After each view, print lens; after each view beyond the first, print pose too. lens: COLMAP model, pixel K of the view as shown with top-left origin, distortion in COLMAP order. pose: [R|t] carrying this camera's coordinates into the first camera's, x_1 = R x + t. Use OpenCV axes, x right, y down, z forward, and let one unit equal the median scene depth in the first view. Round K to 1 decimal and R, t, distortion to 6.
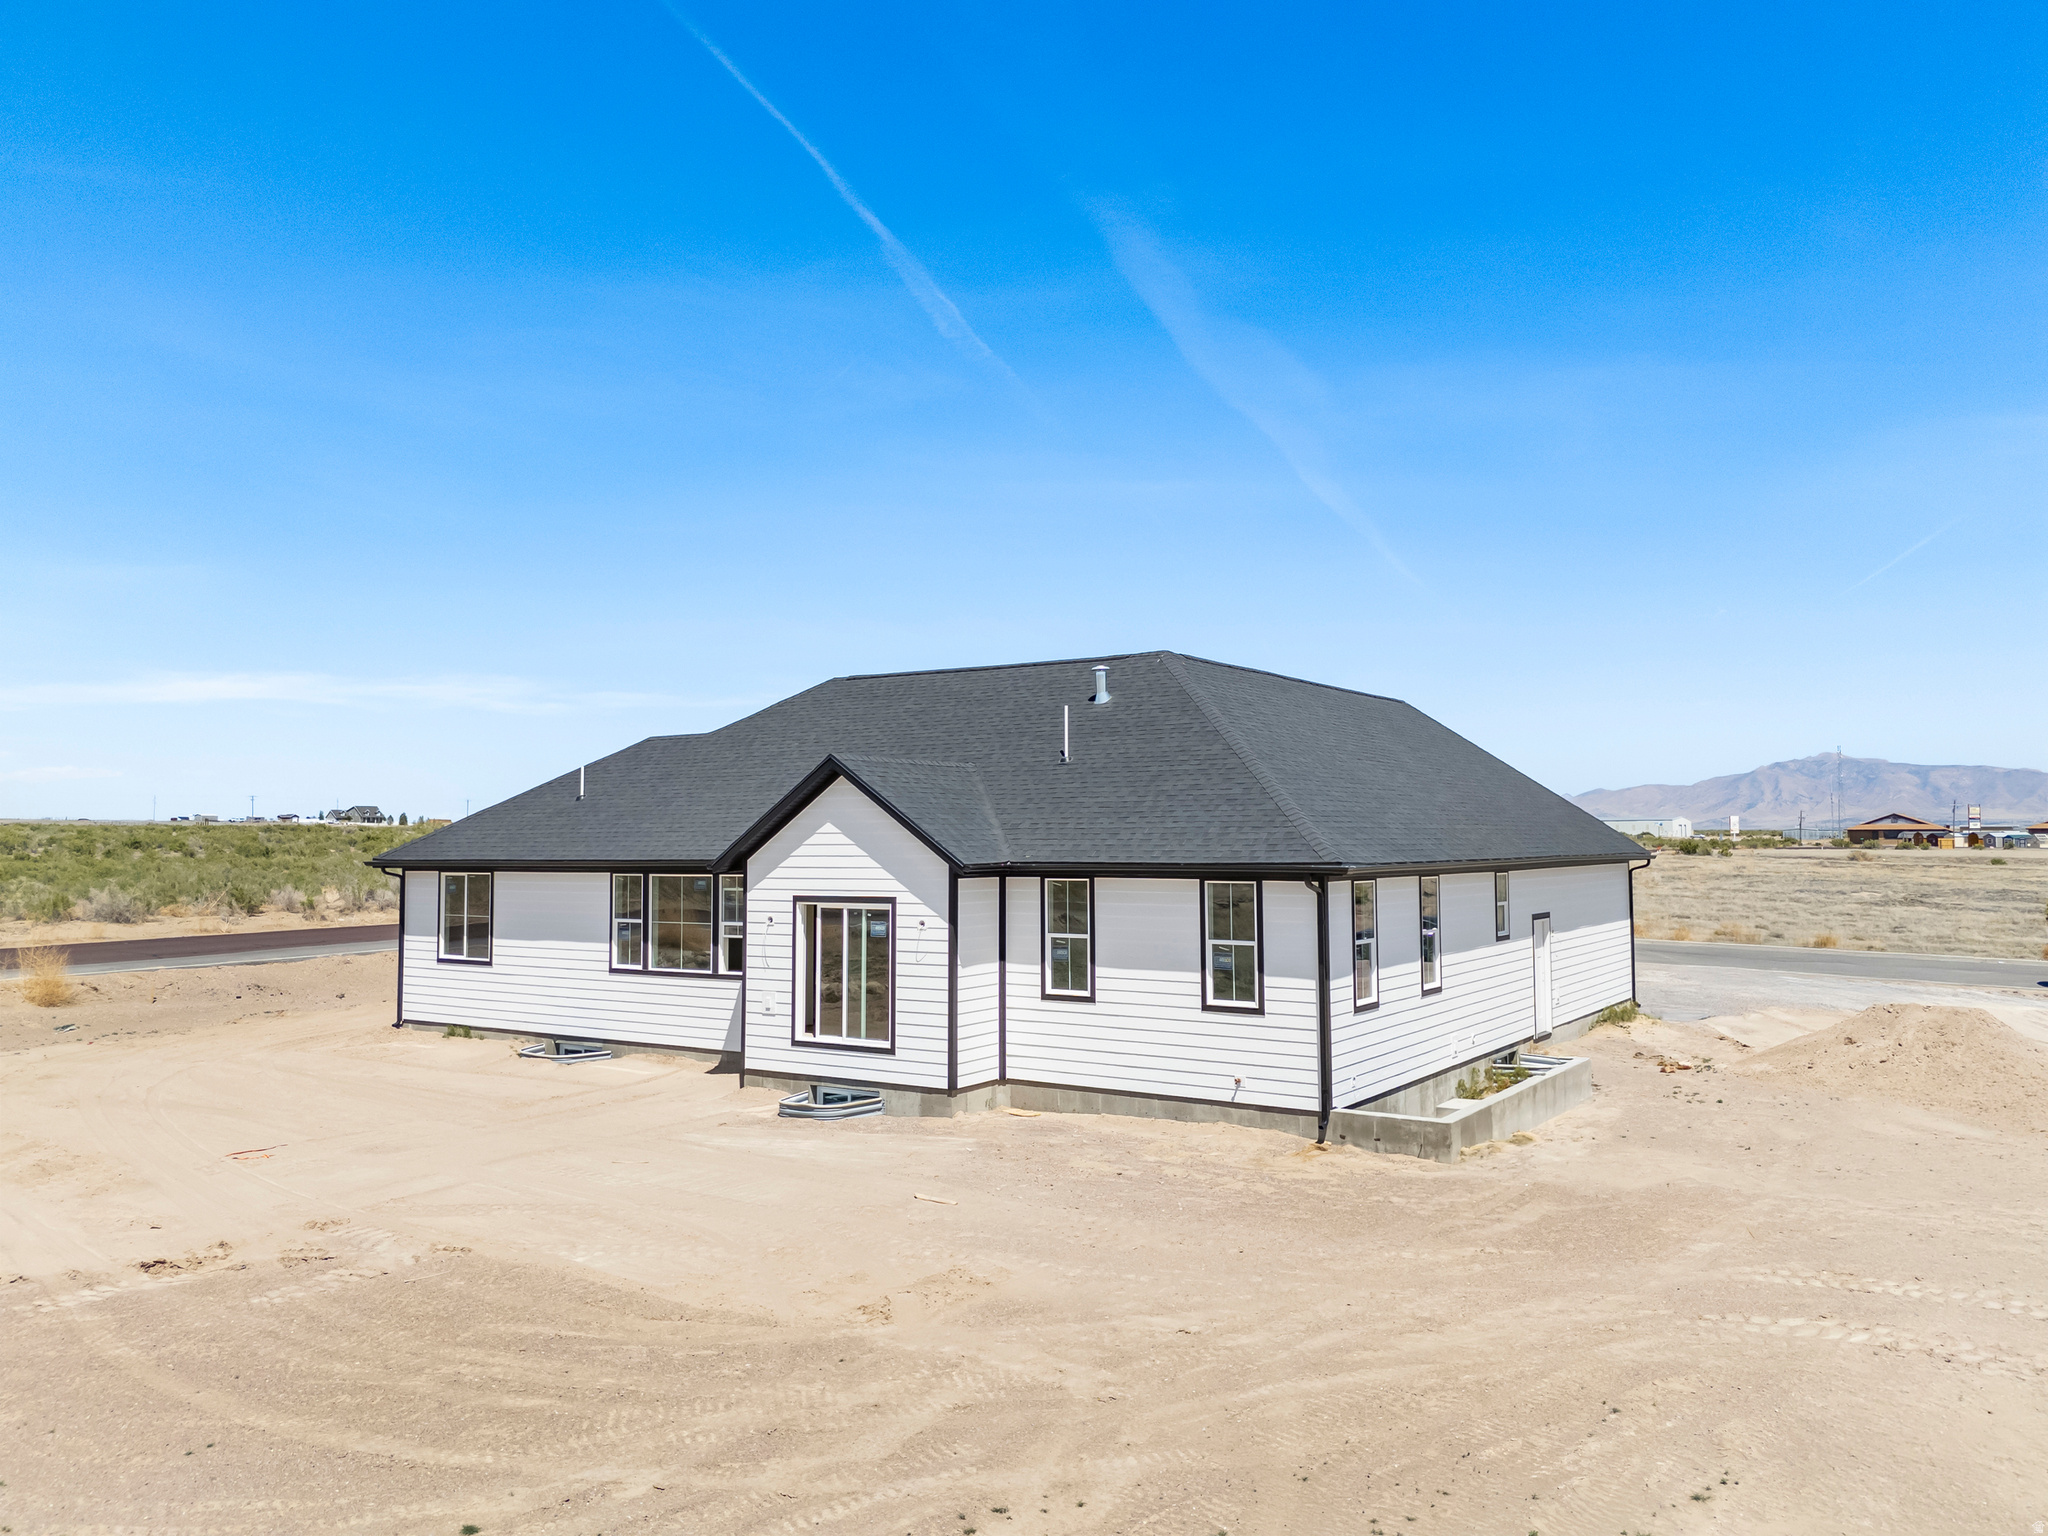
lens RADIAL K [[1511.5, 0, 1021.7], [0, 1511.5, 765.6], [0, 0, 1]] dist [0.047870, -0.029044]
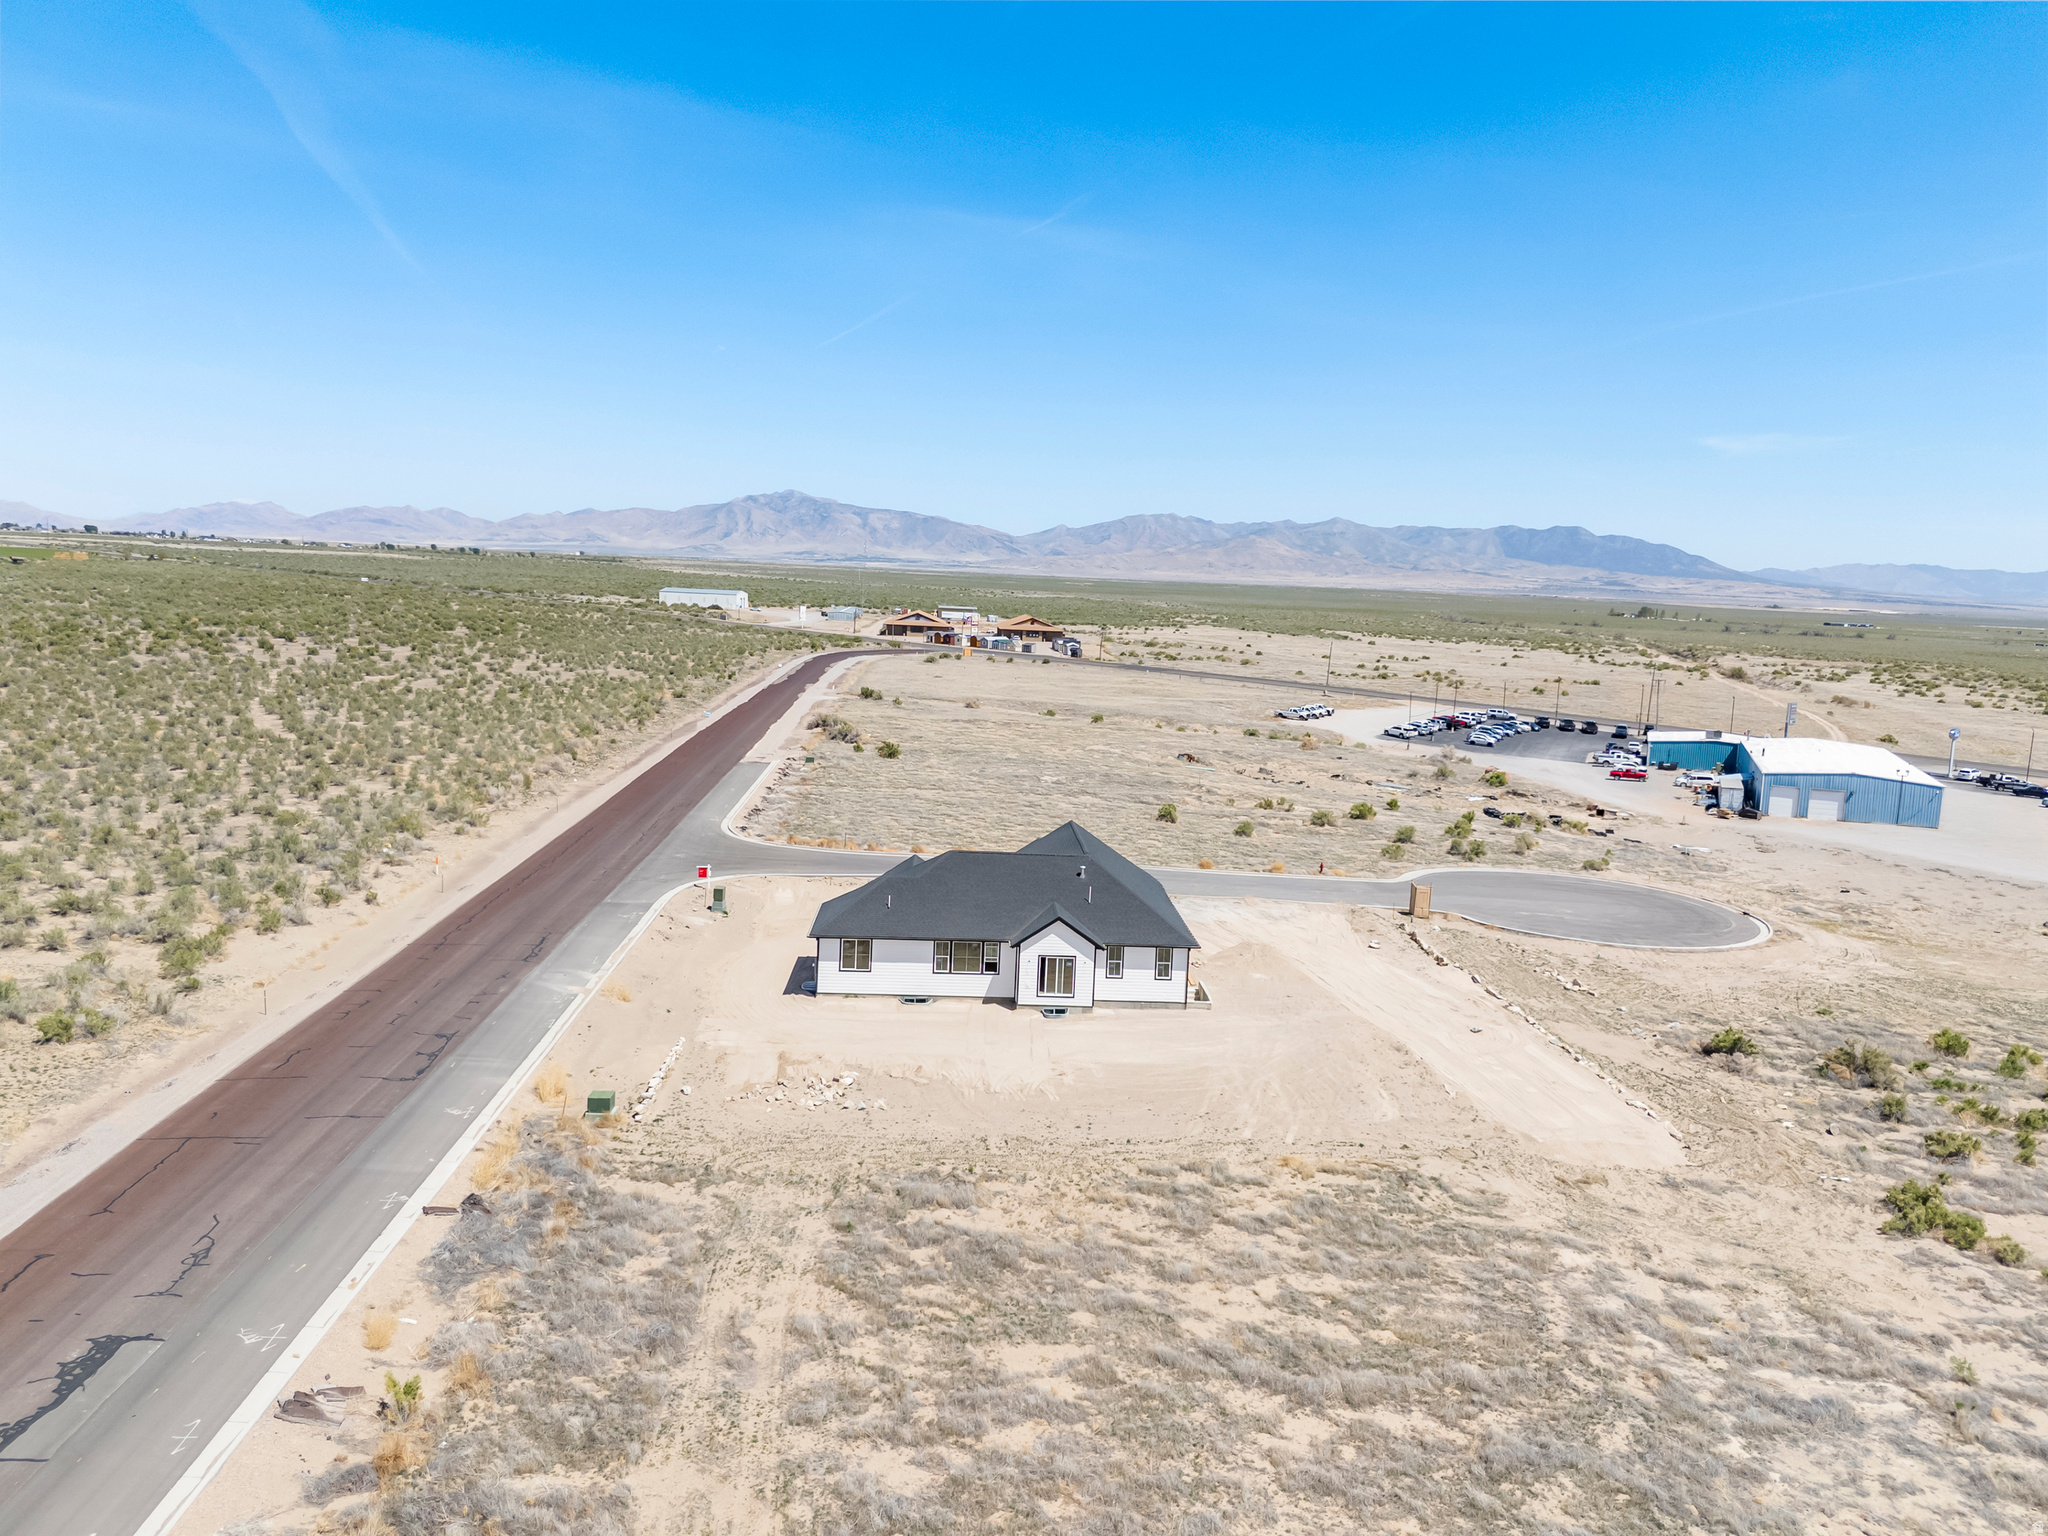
lens RADIAL K [[1511.5, 0, 1035.5], [0, 1511.5, 769.2], [0, 0, 1]] dist [0.047870, -0.029044]
pose [[0.797931, -0.037466, 0.601584, -2.298676], [-0.075319, 0.984045, 0.161188, -0.917203], [-0.598025, -0.173928, 0.782378, -1.671331]]
